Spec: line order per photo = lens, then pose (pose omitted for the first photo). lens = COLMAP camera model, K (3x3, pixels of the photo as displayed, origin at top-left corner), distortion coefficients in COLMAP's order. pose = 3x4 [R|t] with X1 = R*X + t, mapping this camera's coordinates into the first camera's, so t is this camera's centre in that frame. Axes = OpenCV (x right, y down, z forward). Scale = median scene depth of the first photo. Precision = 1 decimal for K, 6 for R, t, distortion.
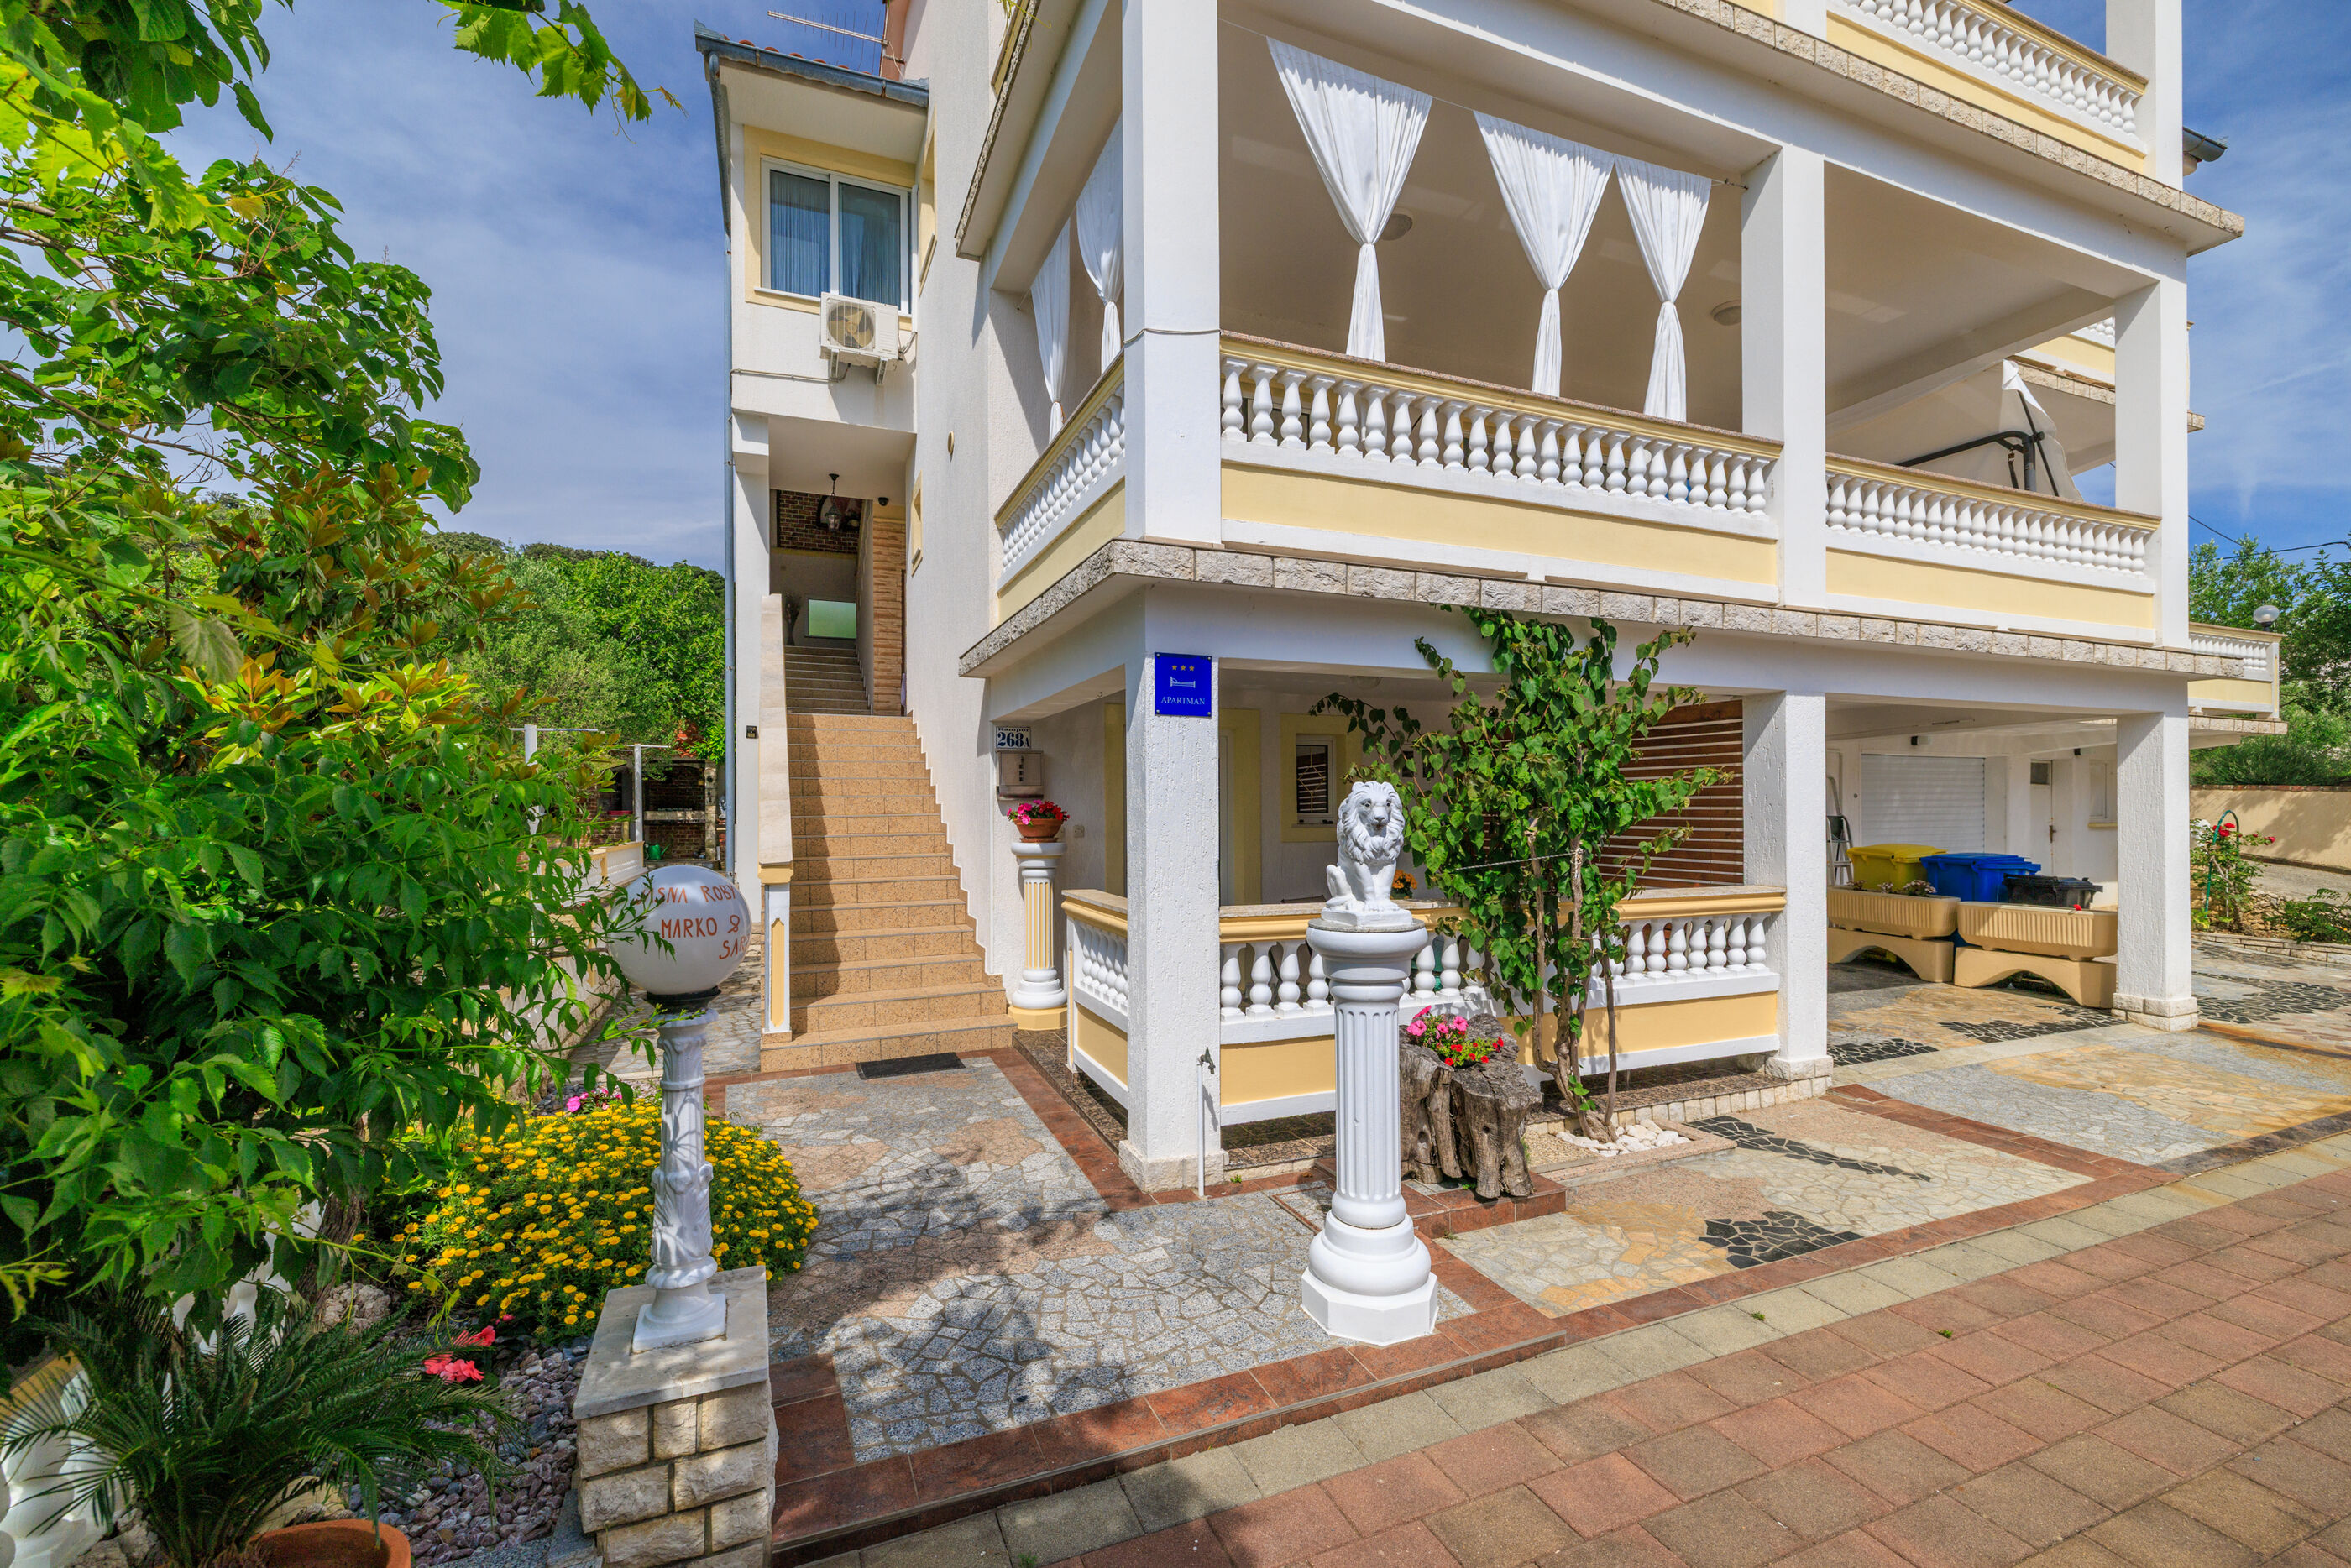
lens RADIAL K [[956.1, 0, 1131.9], [0, 956.1, 829.3], [0, 0, 1]] dist [-0.001295, 0.001423]
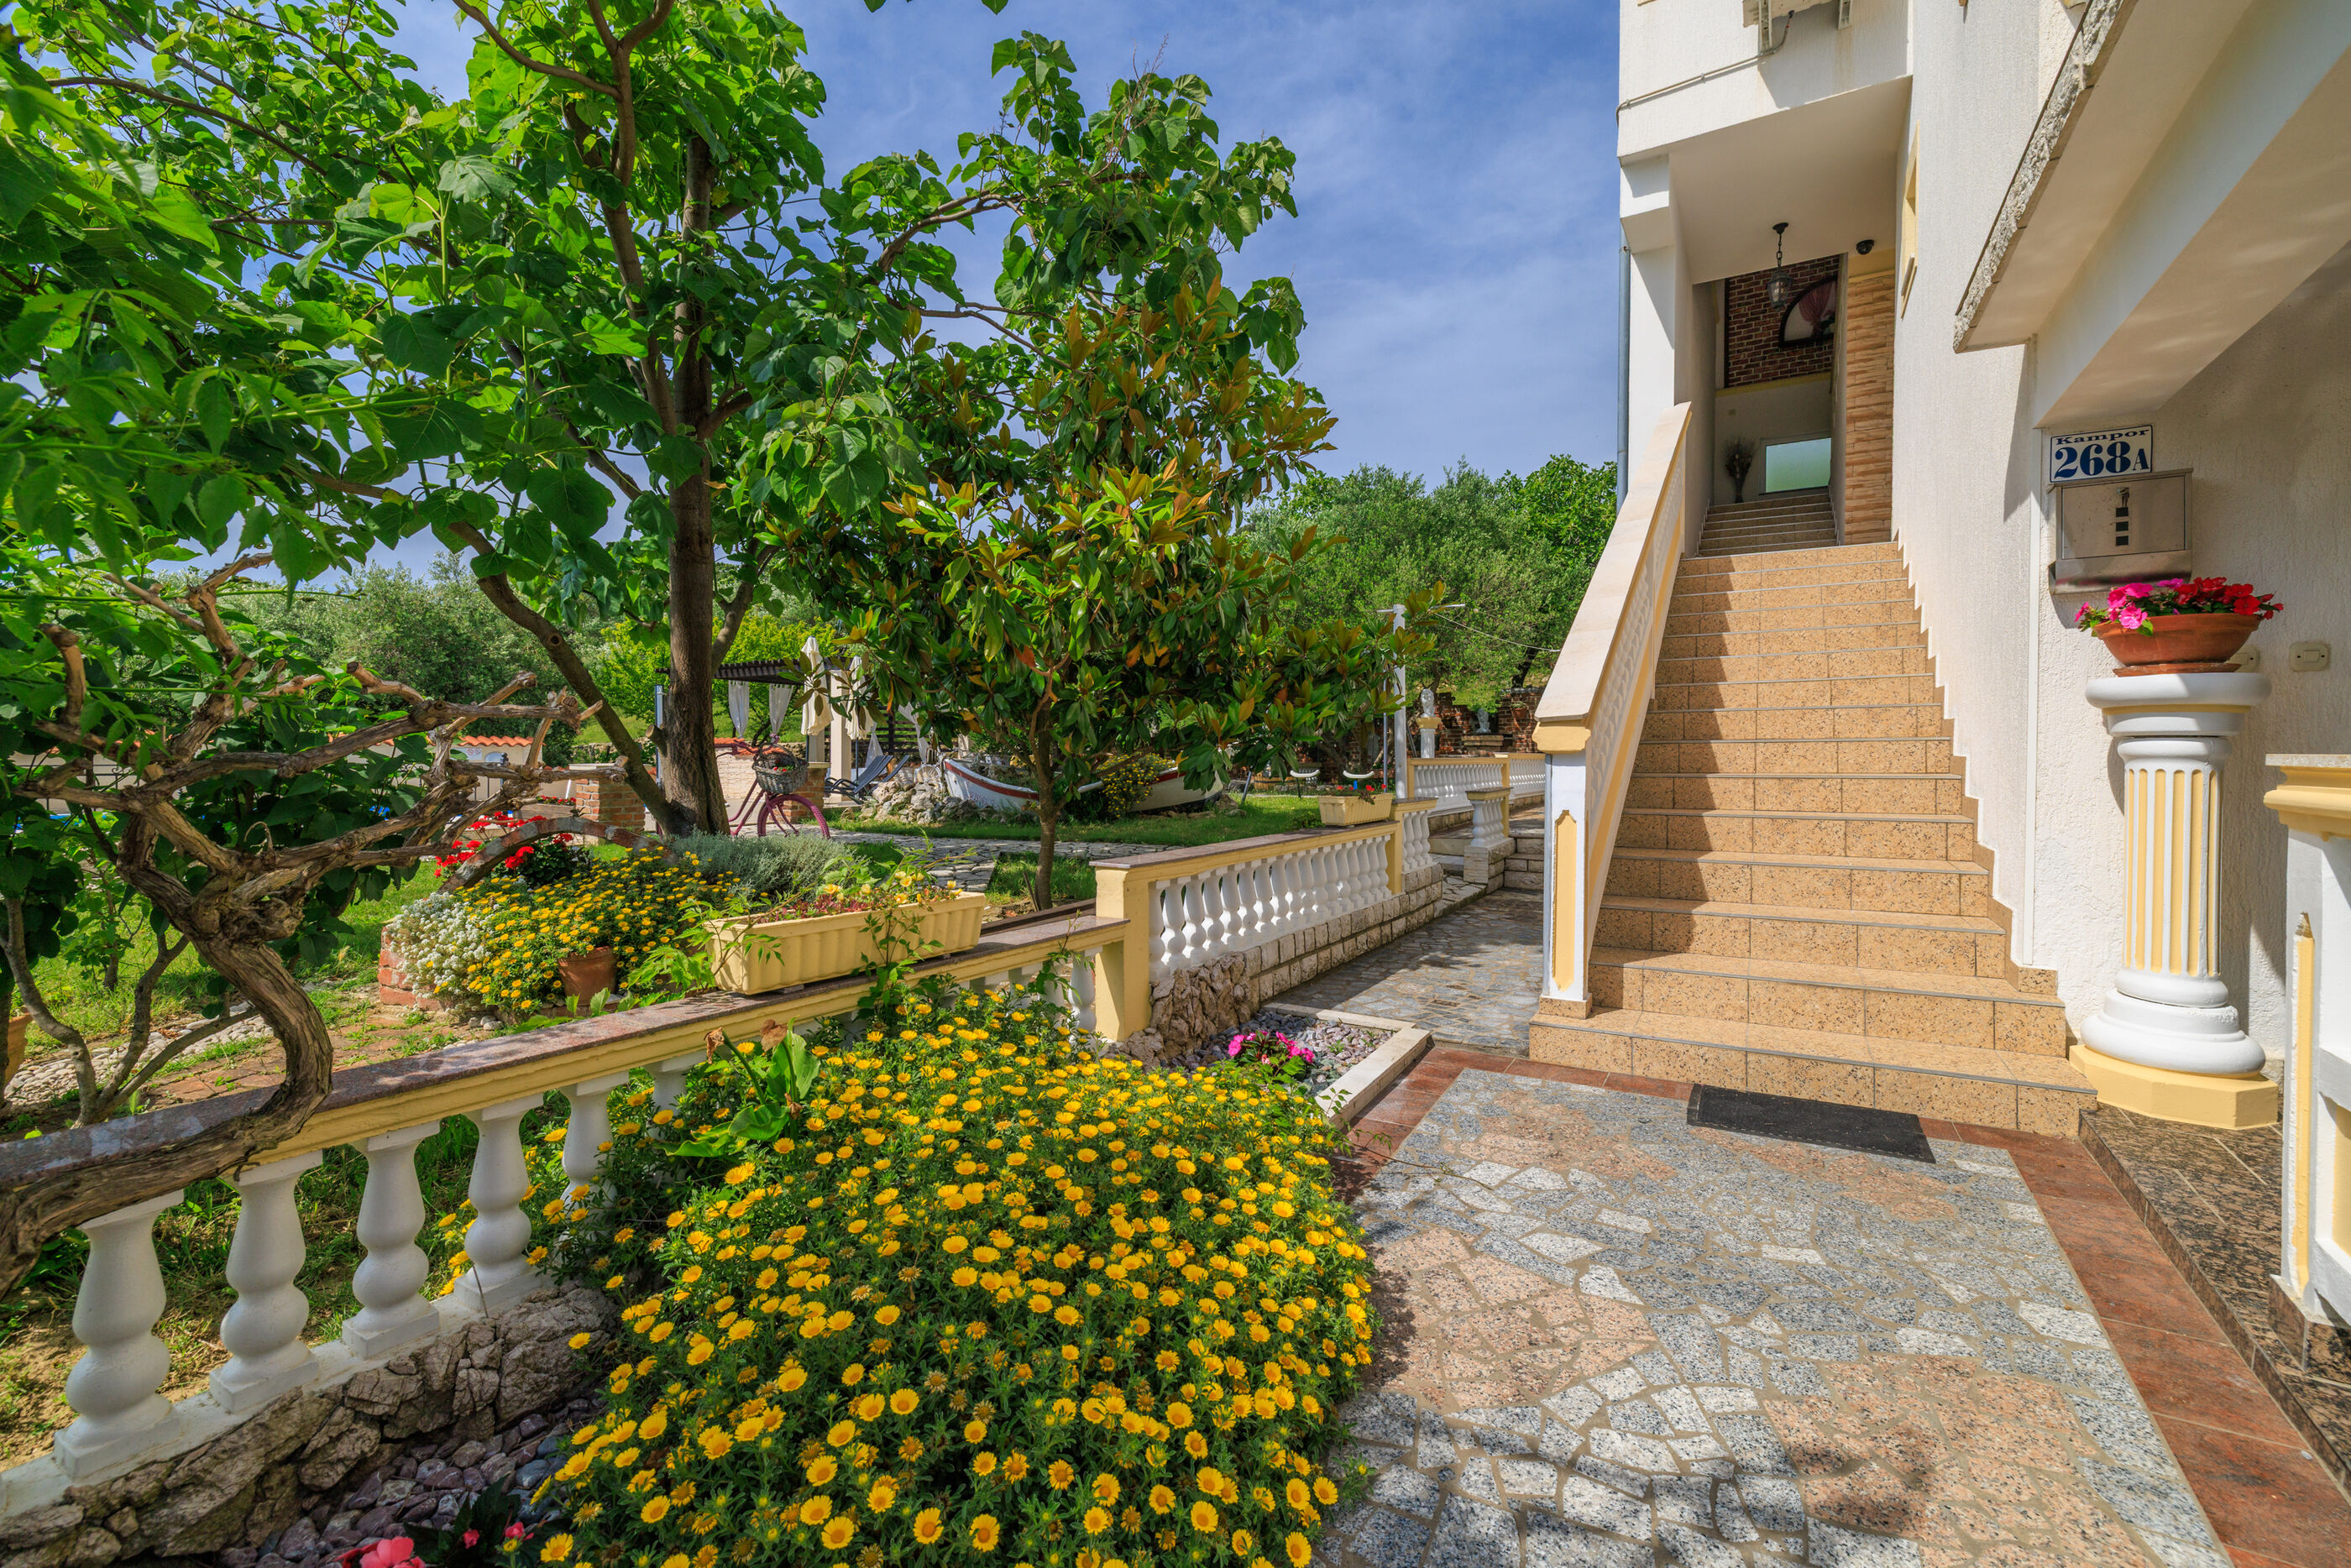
lens RADIAL K [[956.1, 0, 1231.6], [0, 956.1, 763.1], [0, 0, 1]] dist [-0.001295, 0.001423]
pose [[0.641938, 0.014713, -0.766616, -0.043639], [-0.018164, 0.999827, 0.003979, 0.064214], [0.766542, 0.011371, 0.642094, 0.446889]]
